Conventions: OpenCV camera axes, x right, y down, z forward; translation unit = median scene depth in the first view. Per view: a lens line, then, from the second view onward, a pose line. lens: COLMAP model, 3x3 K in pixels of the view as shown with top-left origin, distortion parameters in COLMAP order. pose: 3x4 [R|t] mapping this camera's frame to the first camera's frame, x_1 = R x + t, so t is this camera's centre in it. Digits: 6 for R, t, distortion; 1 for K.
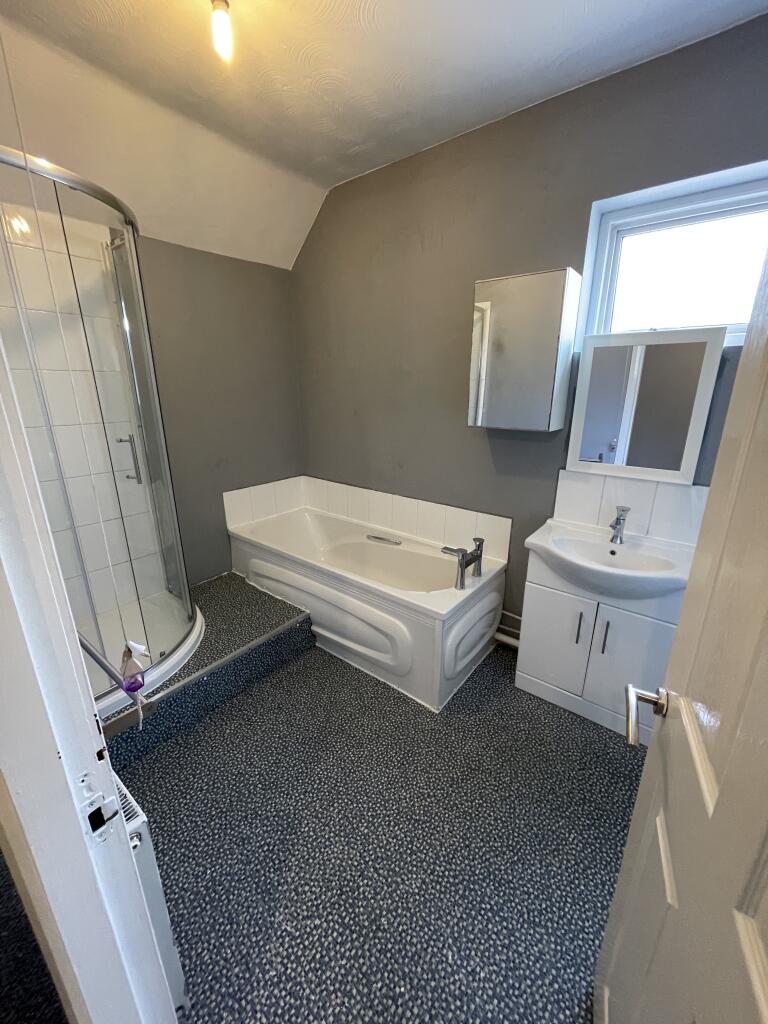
lens RADIAL K [[413.3, 0, 383.9], [0, 413.3, 508.9], [0, 0, 1]] dist [-0.002930, 0.000778]
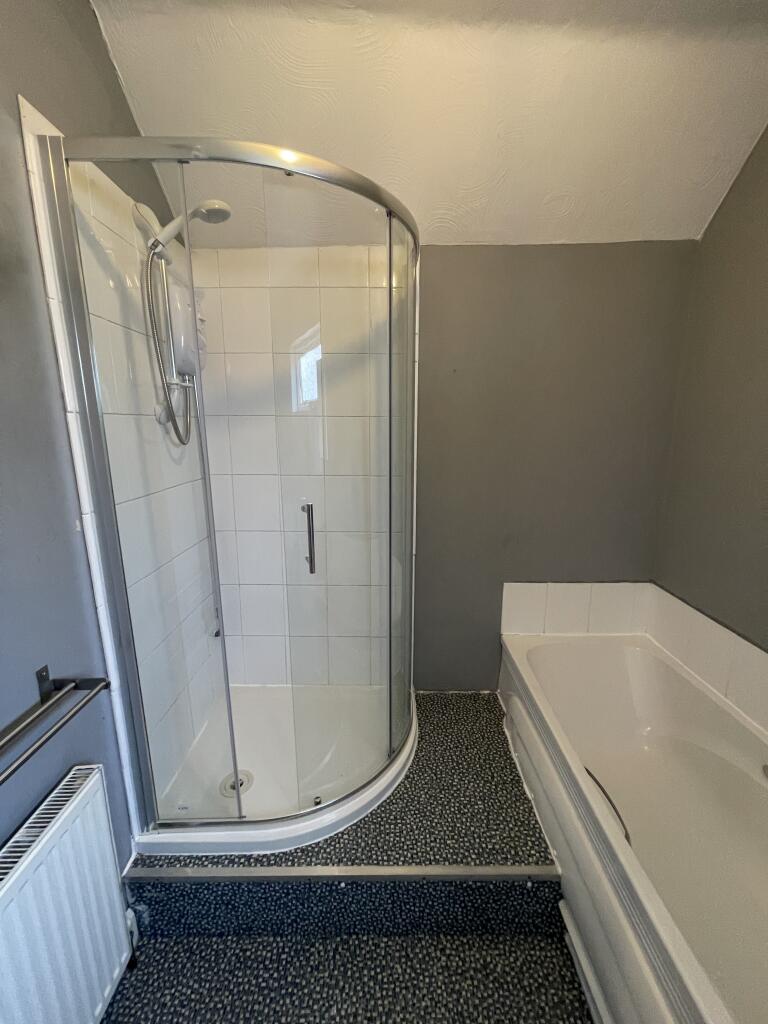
lens RADIAL K [[413.3, 0, 388.6], [0, 413.3, 511.2], [0, 0, 1]] dist [-0.002930, 0.000778]
pose [[0.627203, 0.154942, -0.763289, 0.003059], [-0.232301, 0.972622, 0.006550, -0.131326], [0.743406, 0.173204, 0.646024, 0.440024]]
